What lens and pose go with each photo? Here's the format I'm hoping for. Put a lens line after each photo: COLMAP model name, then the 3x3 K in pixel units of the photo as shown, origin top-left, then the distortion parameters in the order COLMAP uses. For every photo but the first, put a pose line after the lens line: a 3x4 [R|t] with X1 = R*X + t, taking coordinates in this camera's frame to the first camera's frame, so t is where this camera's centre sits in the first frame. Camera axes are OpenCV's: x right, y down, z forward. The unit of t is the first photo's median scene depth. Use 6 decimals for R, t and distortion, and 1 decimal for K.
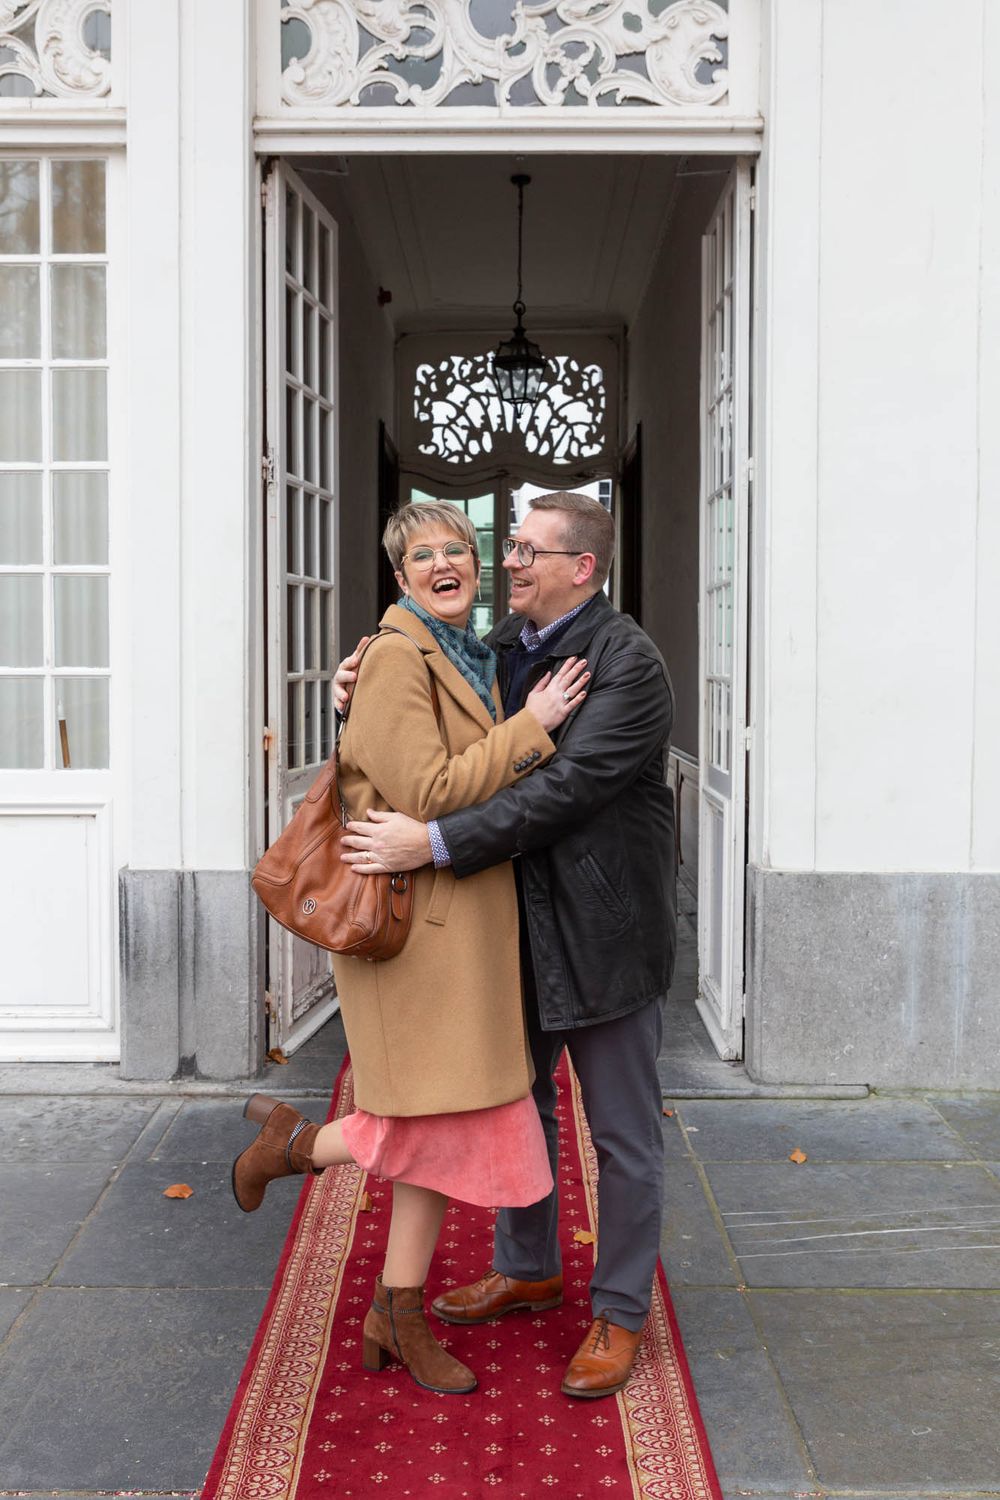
lens RADIAL K [[1324.3, 0, 500.0], [0, 1324.3, 750.0], [0, 0, 1]] dist [0.012688, 0.013897]
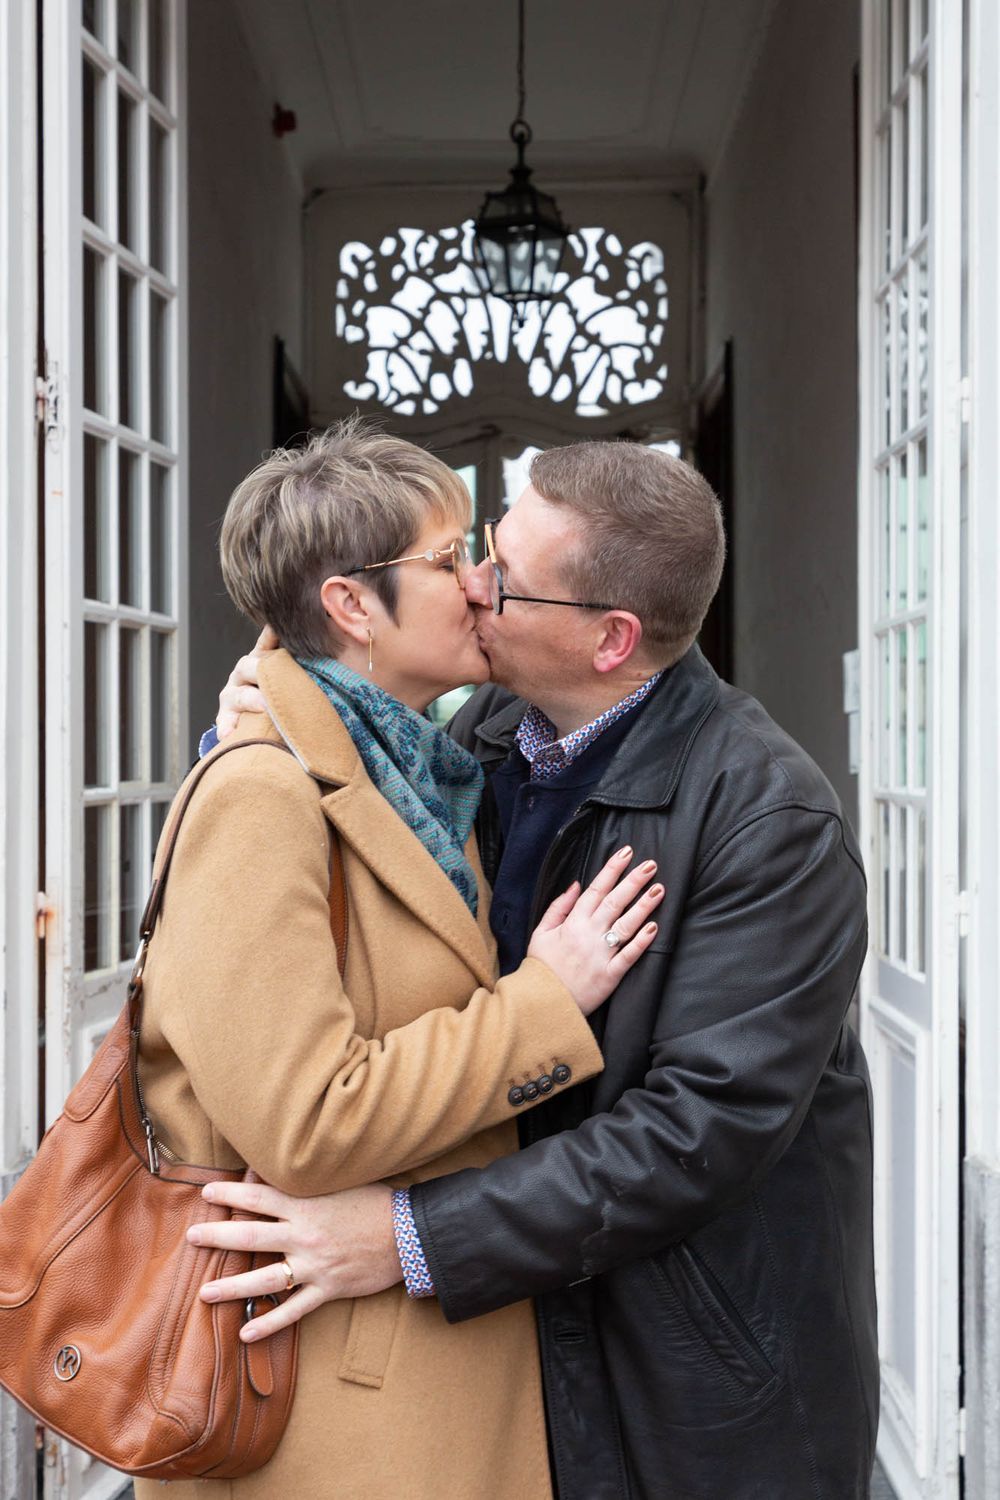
lens RADIAL K [[1324.3, 0, 500.0], [0, 1324.3, 750.0], [0, 0, 1]] dist [0.012688, 0.013897]
pose [[0.999672, -0.000745, 0.025590, -0.008509], [0.001477, 0.999590, -0.028595, -0.053171], [-0.025558, 0.028623, 0.999263, 0.428053]]
